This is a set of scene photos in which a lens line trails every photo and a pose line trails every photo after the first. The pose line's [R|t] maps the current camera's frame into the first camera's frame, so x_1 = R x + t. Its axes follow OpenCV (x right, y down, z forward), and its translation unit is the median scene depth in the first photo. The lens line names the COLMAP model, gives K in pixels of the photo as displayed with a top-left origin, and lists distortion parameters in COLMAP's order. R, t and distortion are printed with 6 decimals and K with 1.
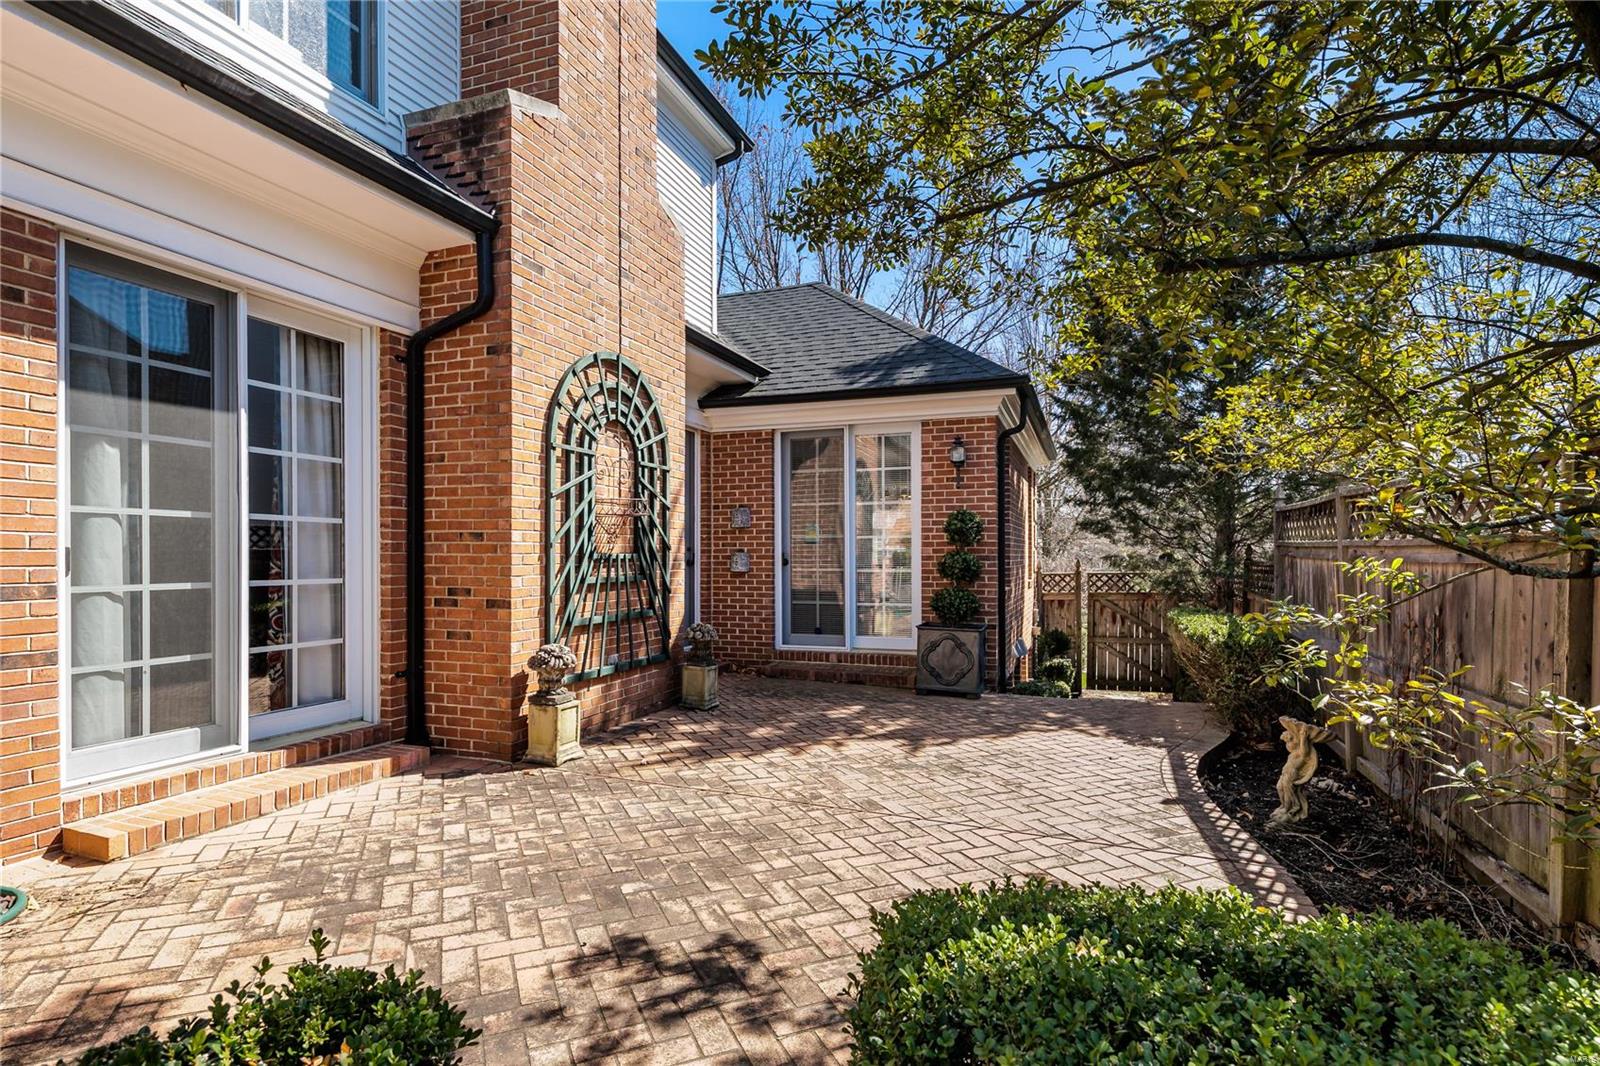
lens RADIAL K [[798.2, 0, 803.6], [0, 798.2, 551.6], [0, 0, 1]] dist [0.000730, -0.000435]
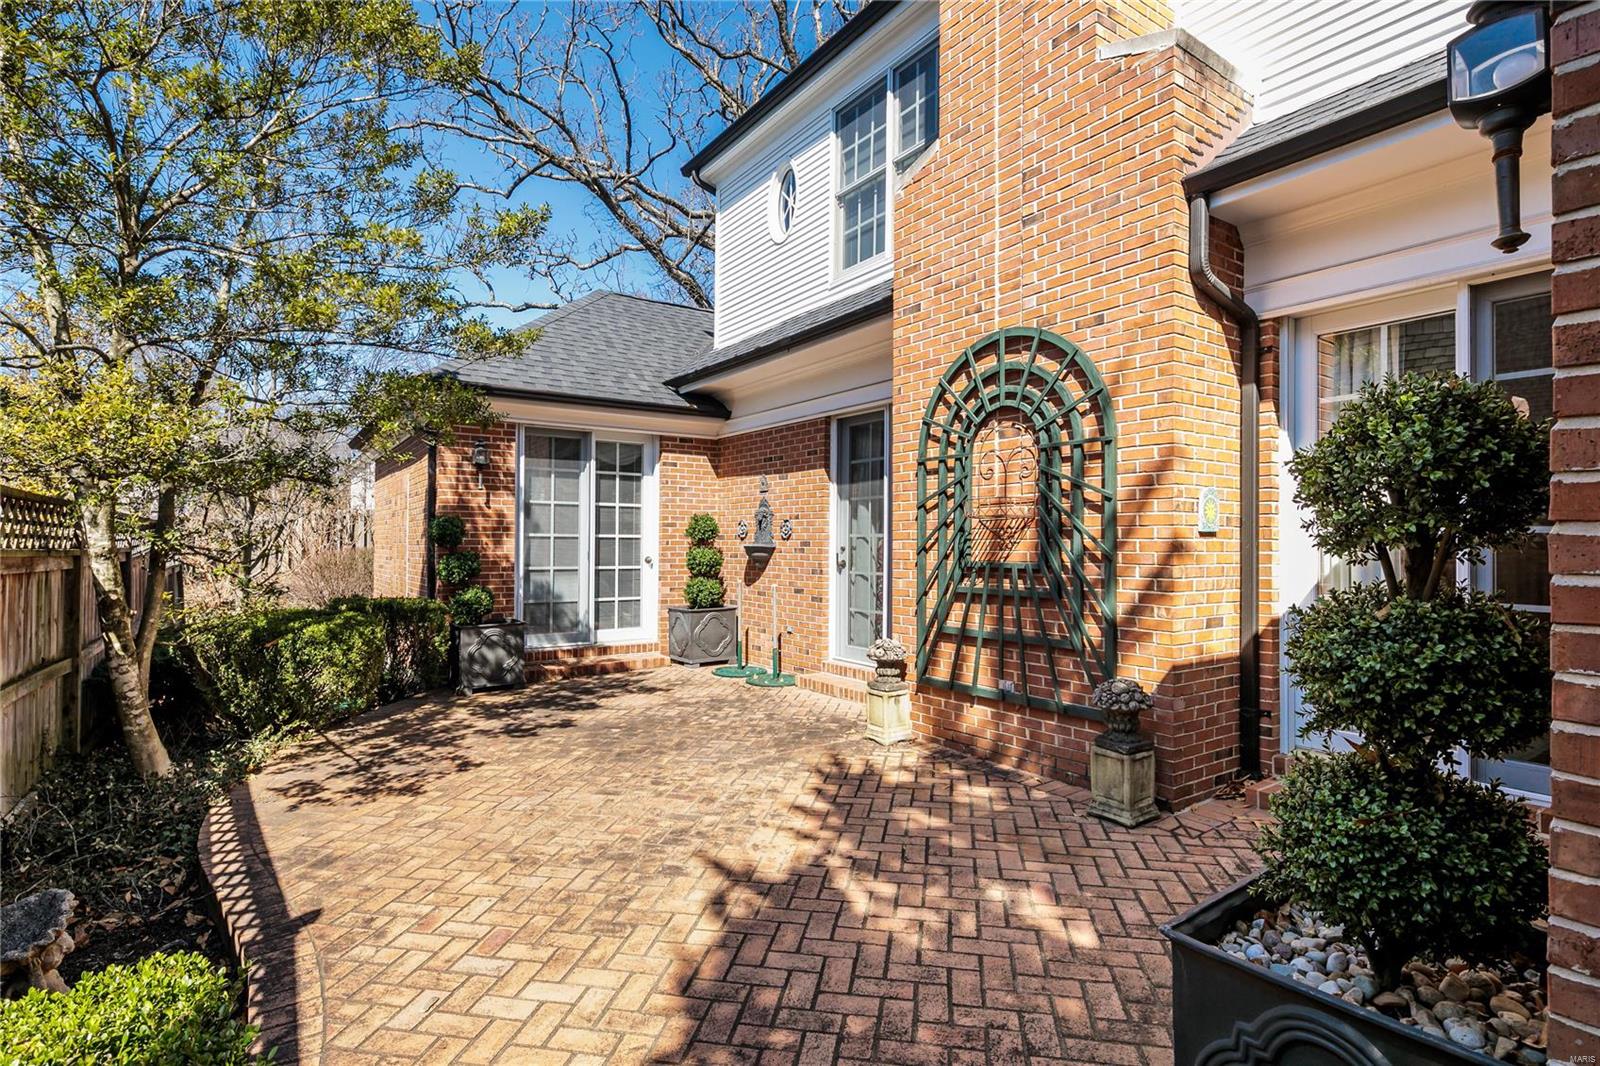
lens RADIAL K [[798.2, 0, 803.6], [0, 798.2, 551.6], [0, 0, 1]] dist [0.000730, -0.000435]
pose [[-0.574406, 0.007305, -0.818538, 0.659640], [-0.003070, 0.999934, 0.011079, -0.020061], [0.818565, 0.008877, -0.574346, 1.482202]]
